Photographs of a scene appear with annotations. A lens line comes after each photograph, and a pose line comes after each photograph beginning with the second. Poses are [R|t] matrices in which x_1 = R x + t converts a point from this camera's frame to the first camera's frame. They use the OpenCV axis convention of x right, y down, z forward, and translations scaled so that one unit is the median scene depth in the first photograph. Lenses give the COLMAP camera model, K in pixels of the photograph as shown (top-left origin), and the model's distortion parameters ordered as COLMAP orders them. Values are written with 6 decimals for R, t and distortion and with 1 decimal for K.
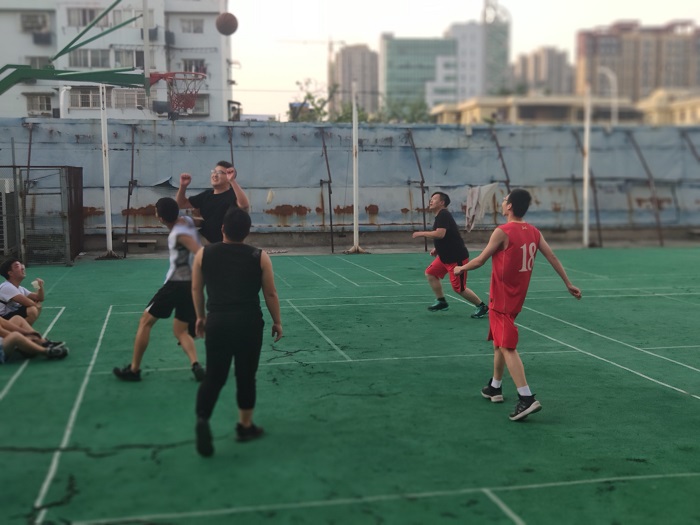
lens RADIAL K [[904.6, 0, 354.3], [0, 904.6, 291.4], [0, 0, 1]] dist [0.092487, 0.000000]
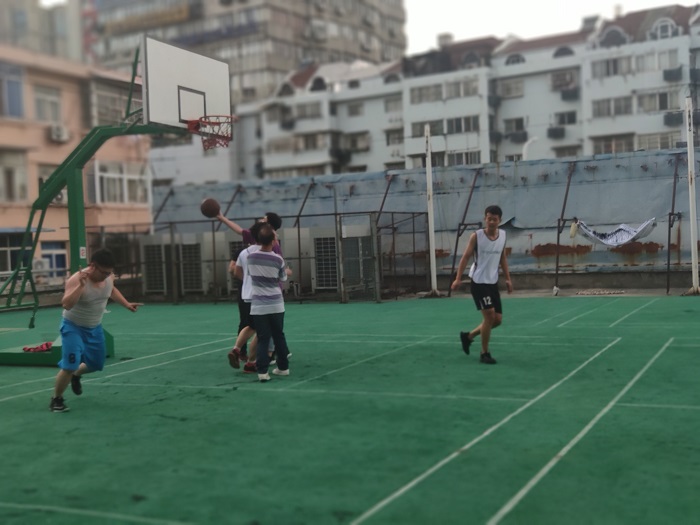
lens RADIAL K [[904.6, 0, 351.8], [0, 904.6, 298.5], [0, 0, 1]] dist [0.092487, 0.000000]
pose [[0.791613, 0.009941, -0.610942, 0.267008], [-0.039596, 0.998601, -0.035056, 0.004179], [0.609738, 0.051941, 0.790899, 0.114550]]
